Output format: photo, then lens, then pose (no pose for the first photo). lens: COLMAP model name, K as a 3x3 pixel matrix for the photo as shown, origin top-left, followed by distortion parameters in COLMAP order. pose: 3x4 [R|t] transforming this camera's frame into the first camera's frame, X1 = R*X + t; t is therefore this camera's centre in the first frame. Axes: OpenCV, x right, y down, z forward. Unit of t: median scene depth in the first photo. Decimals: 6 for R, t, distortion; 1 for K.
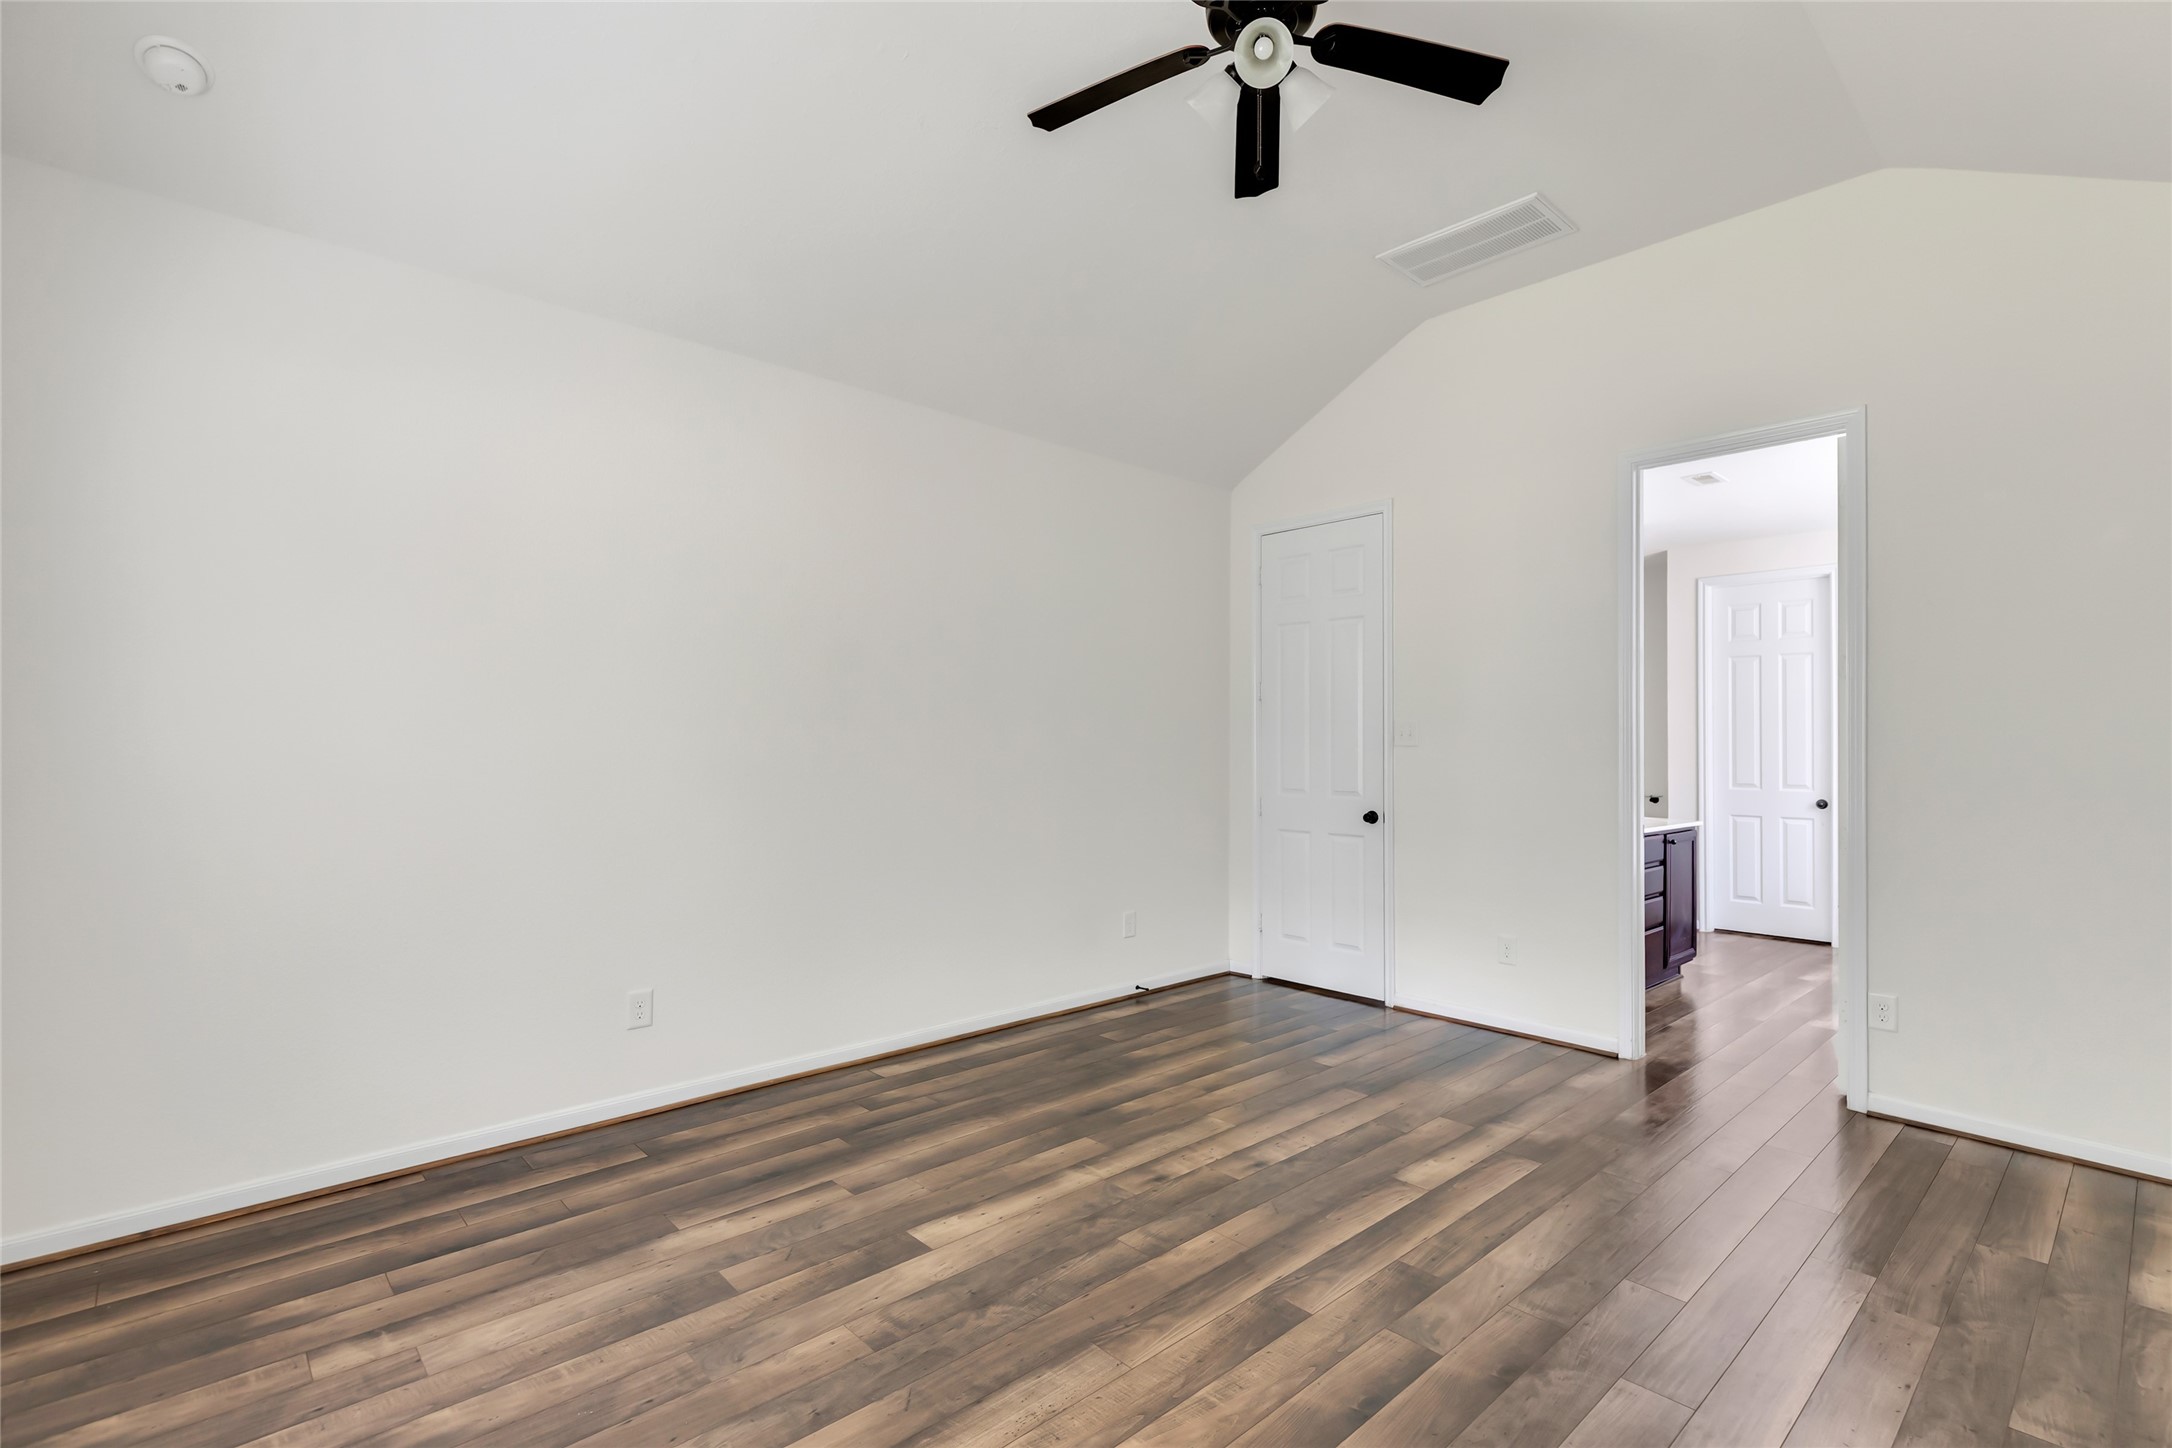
lens RADIAL K [[1035.4, 0, 1083.2], [0, 1035.4, 738.8], [0, 0, 1]] dist [0.008289, 0.000024]
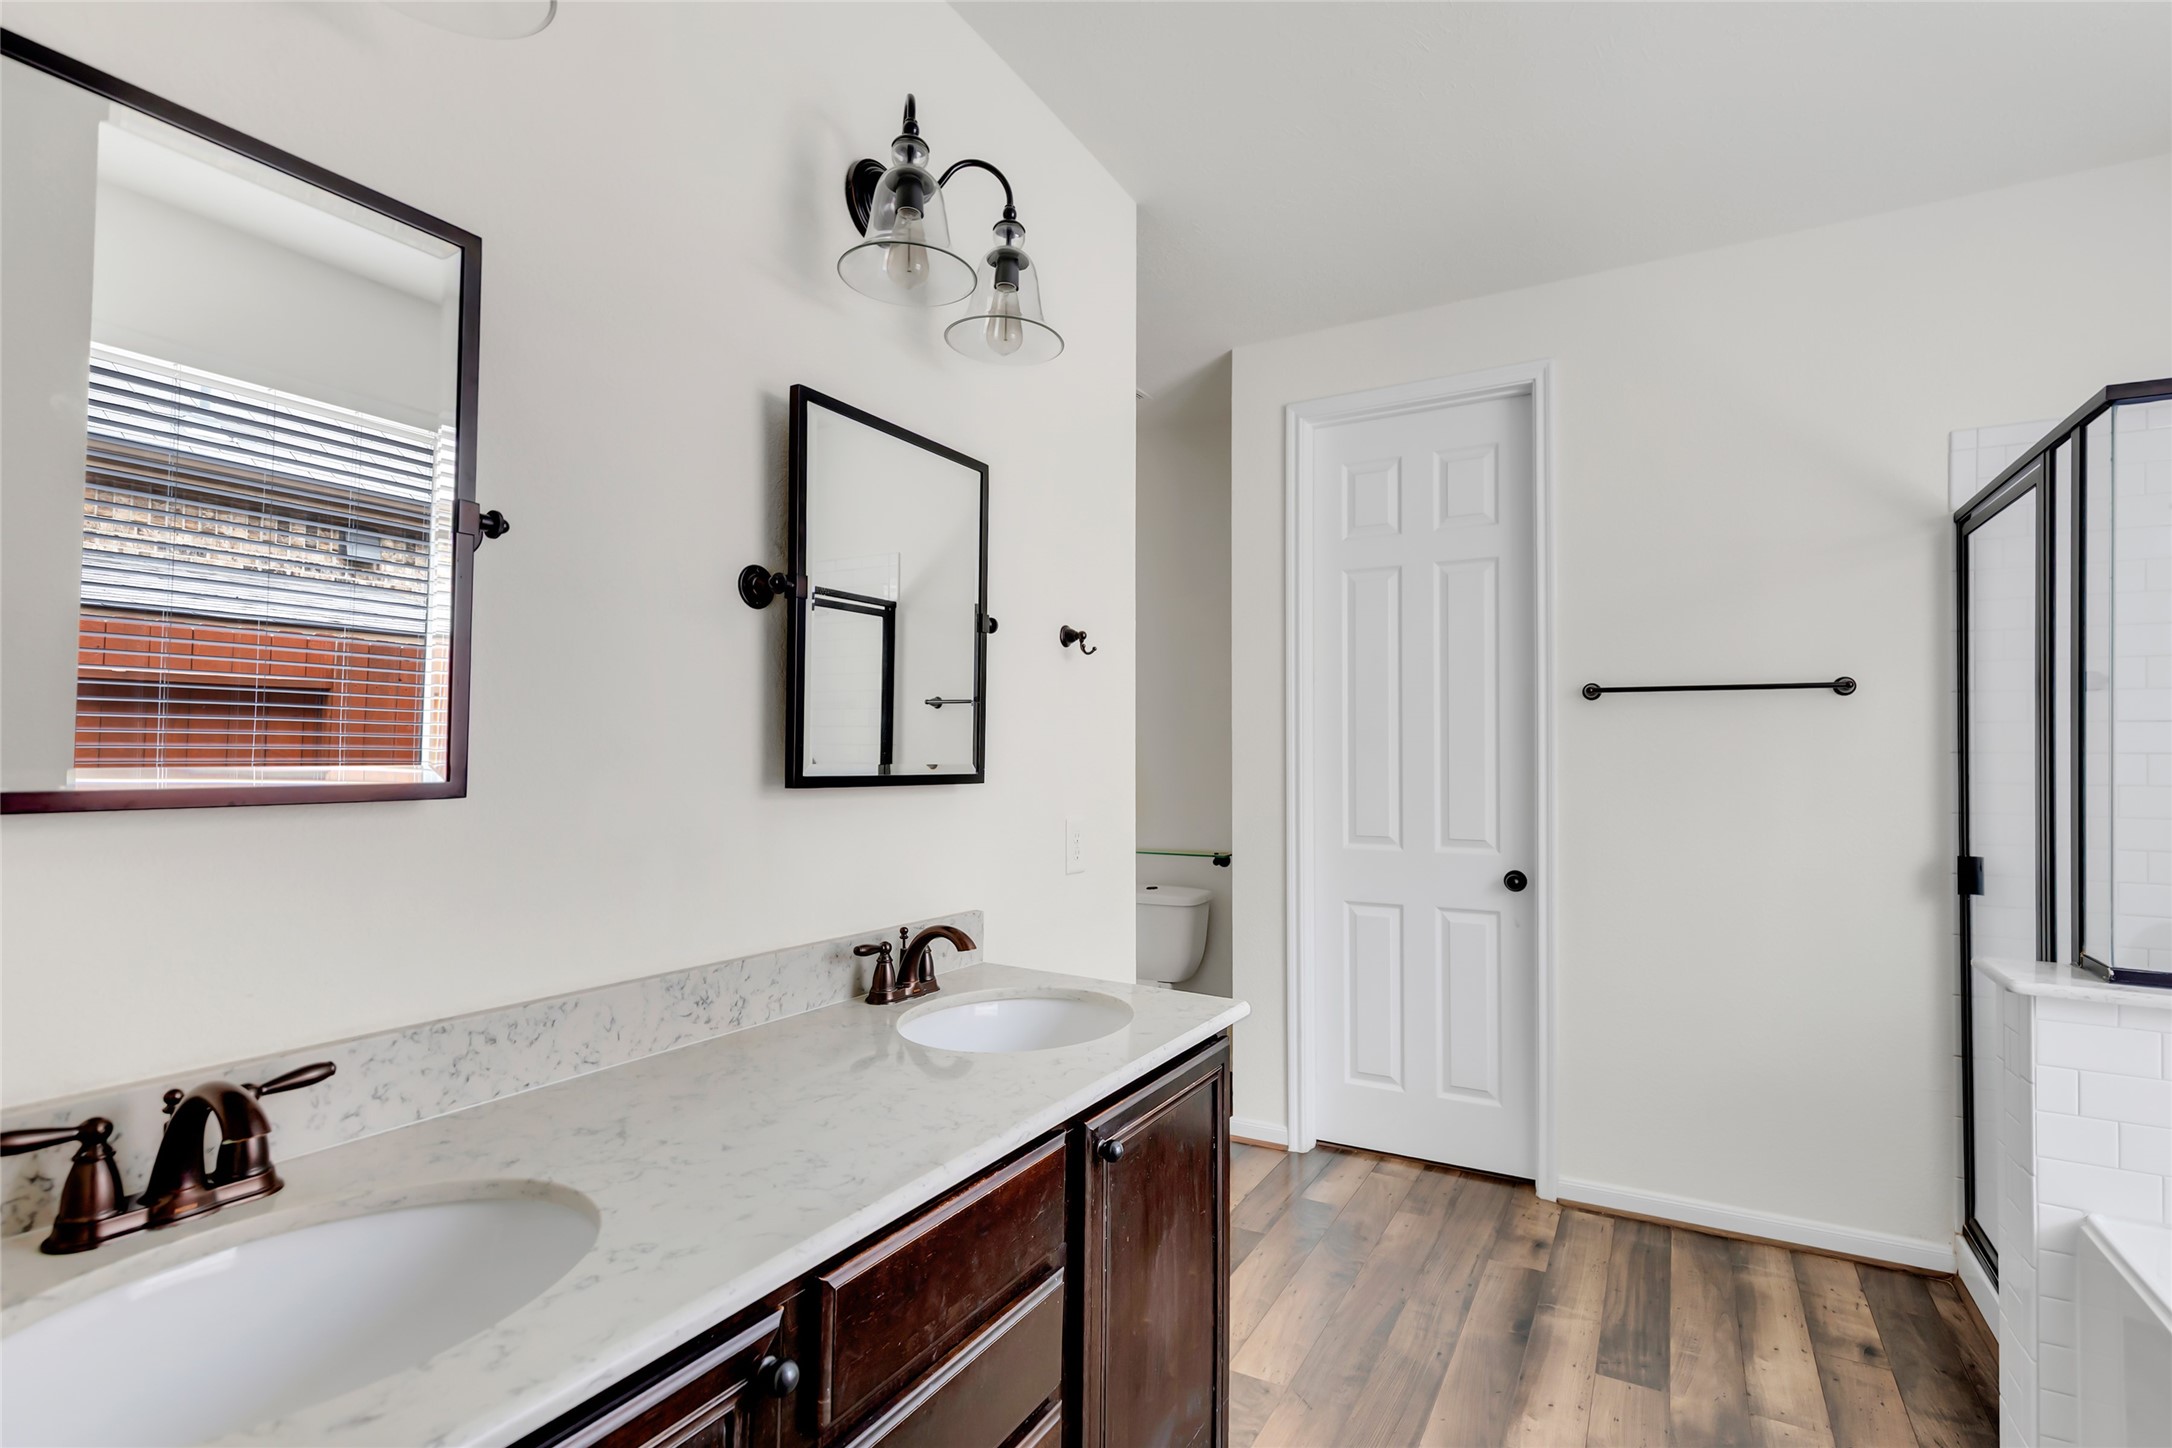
lens RADIAL K [[1035.4, 0, 1085.7], [0, 1035.4, 728.8], [0, 0, 1]] dist [0.008289, 0.000024]
pose [[0.952610, 0.010118, 0.304026, 0.220031], [-0.005449, 0.999854, -0.016203, 0.001692], [-0.304146, 0.013779, 0.952526, 0.351698]]
